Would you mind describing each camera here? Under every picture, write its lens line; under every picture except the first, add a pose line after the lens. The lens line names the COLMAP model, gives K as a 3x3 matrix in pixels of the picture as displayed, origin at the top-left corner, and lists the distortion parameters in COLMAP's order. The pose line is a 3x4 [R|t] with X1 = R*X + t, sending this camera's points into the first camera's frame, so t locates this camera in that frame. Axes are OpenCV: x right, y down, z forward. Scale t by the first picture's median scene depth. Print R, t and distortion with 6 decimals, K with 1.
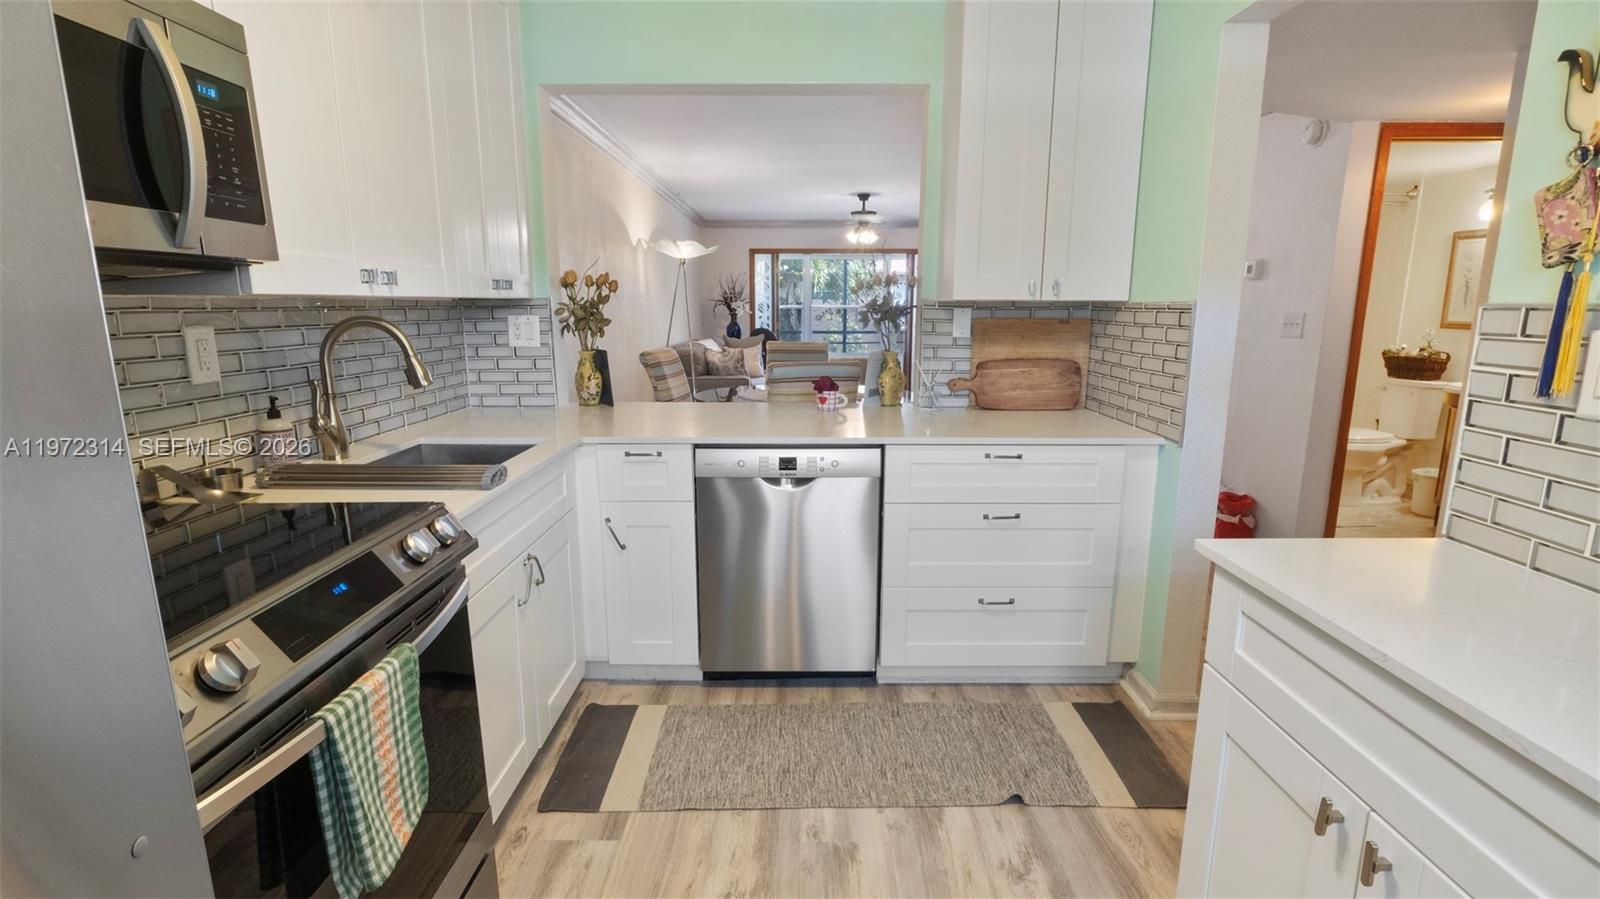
lens RADIAL K [[735.5, 0, 797.1], [0, 735.5, 450.7], [0, 0, 1]] dist [0.004131, 0.000205]
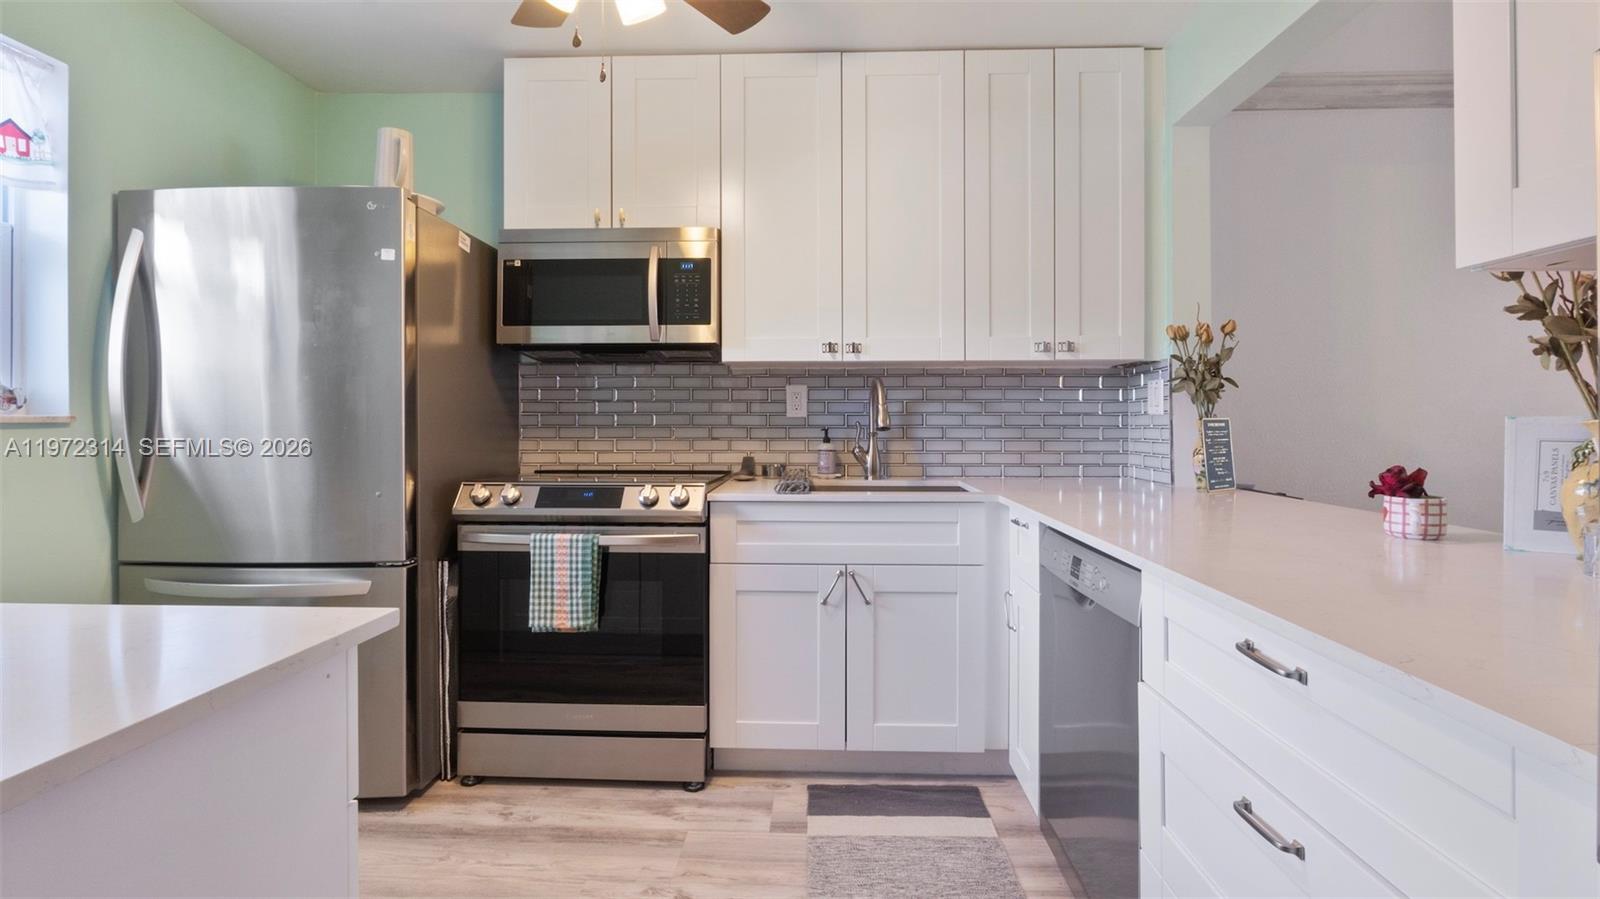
lens RADIAL K [[735.5, 0, 796.2], [0, 735.5, 441.4], [0, 0, 1]] dist [0.004131, 0.000205]
pose [[-0.036550, 0.026189, -0.998989, 0.802166], [-0.197394, 0.979772, 0.032907, -0.080460], [0.979643, 0.198397, -0.030641, 0.917137]]
